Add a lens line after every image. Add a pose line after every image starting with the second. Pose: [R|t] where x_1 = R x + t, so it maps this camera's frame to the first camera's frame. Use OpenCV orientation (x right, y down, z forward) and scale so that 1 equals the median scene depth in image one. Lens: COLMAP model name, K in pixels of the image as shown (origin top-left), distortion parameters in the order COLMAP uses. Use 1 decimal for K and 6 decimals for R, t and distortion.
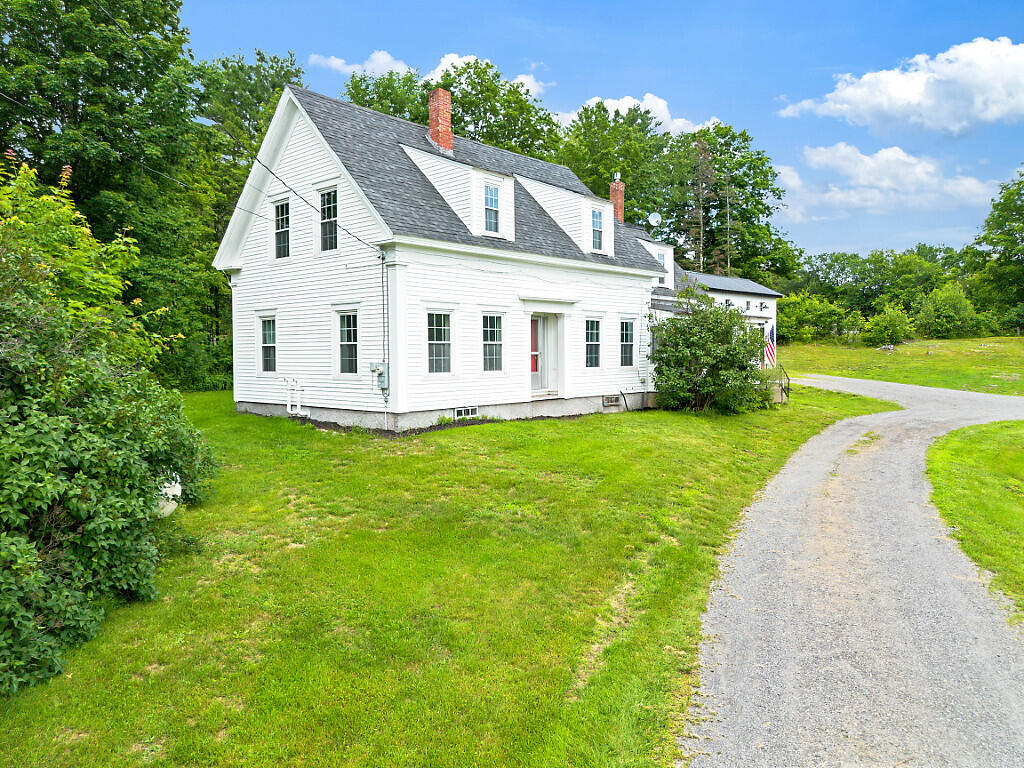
lens RADIAL K [[736.3, 0, 512.4], [0, 736.3, 382.9], [0, 0, 1]] dist [0.060934, -0.055615]
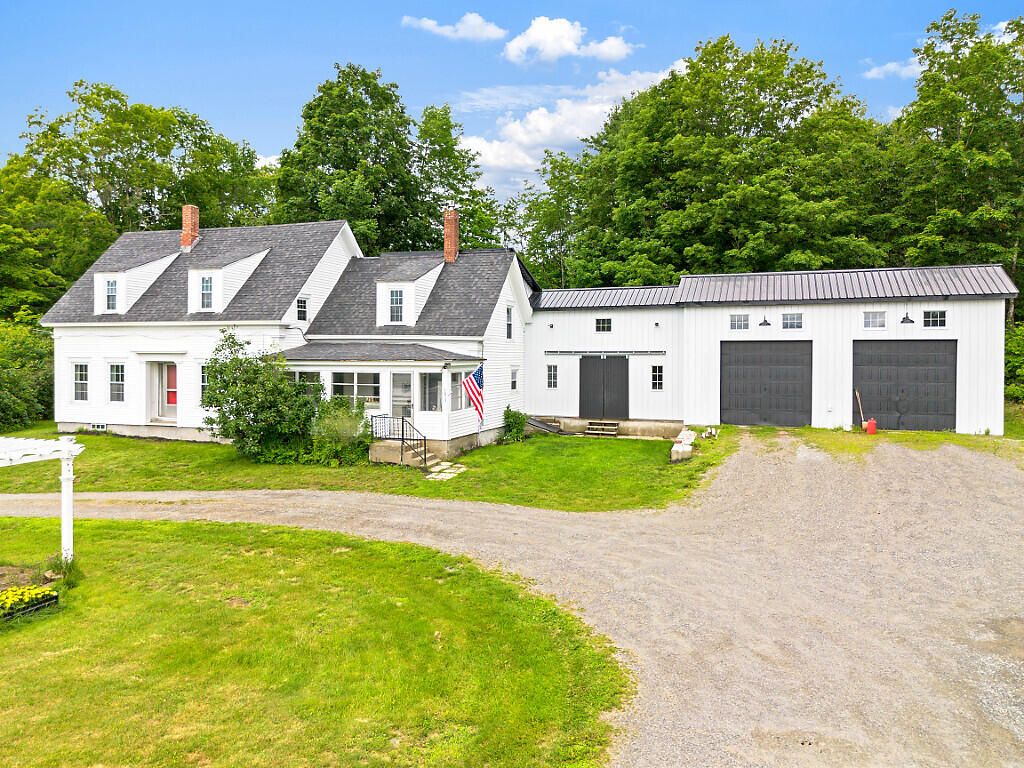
lens RADIAL K [[736.3, 0, 505.3], [0, 736.3, 366.5], [0, 0, 1]] dist [0.060934, -0.055615]
pose [[0.373559, 0.009062, -0.927562, 1.703923], [-0.050985, 0.998641, -0.010777, -0.113155], [0.926204, 0.051318, 0.373513, 1.182800]]
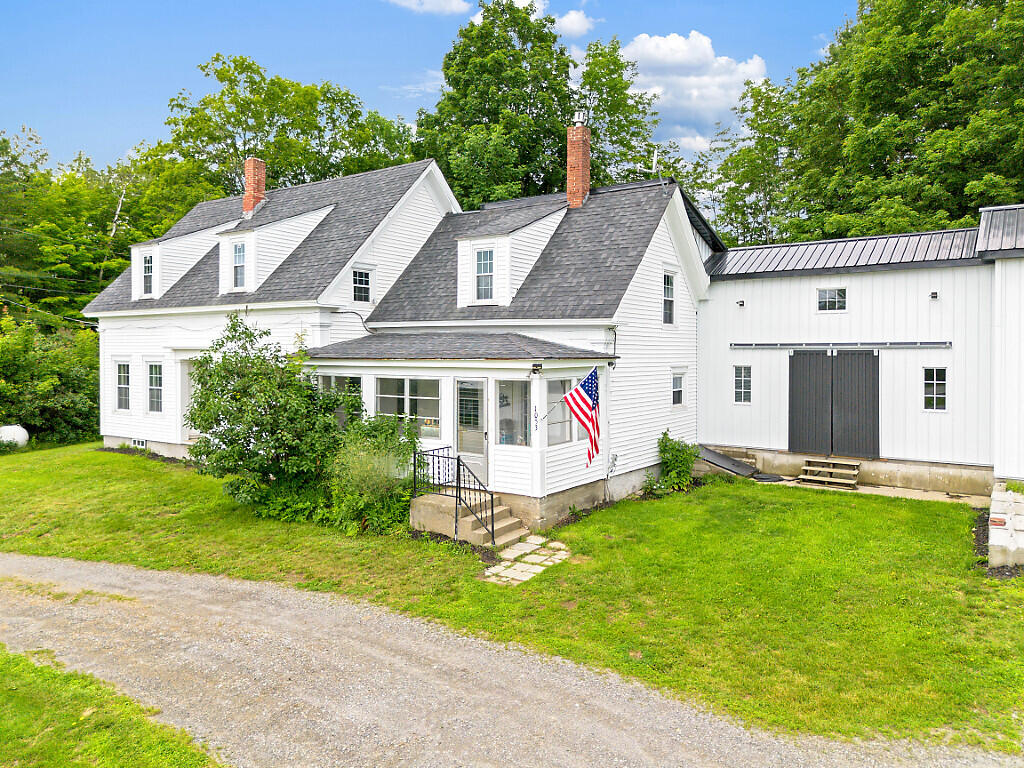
lens RADIAL K [[736.3, 0, 511.1], [0, 736.3, 361.3], [0, 0, 1]] dist [0.060934, -0.055615]
pose [[0.116790, 0.006540, -0.993135, 1.227439], [-0.053031, 0.998593, 0.000340, -0.128236], [0.991740, 0.052628, 0.116972, 1.441708]]
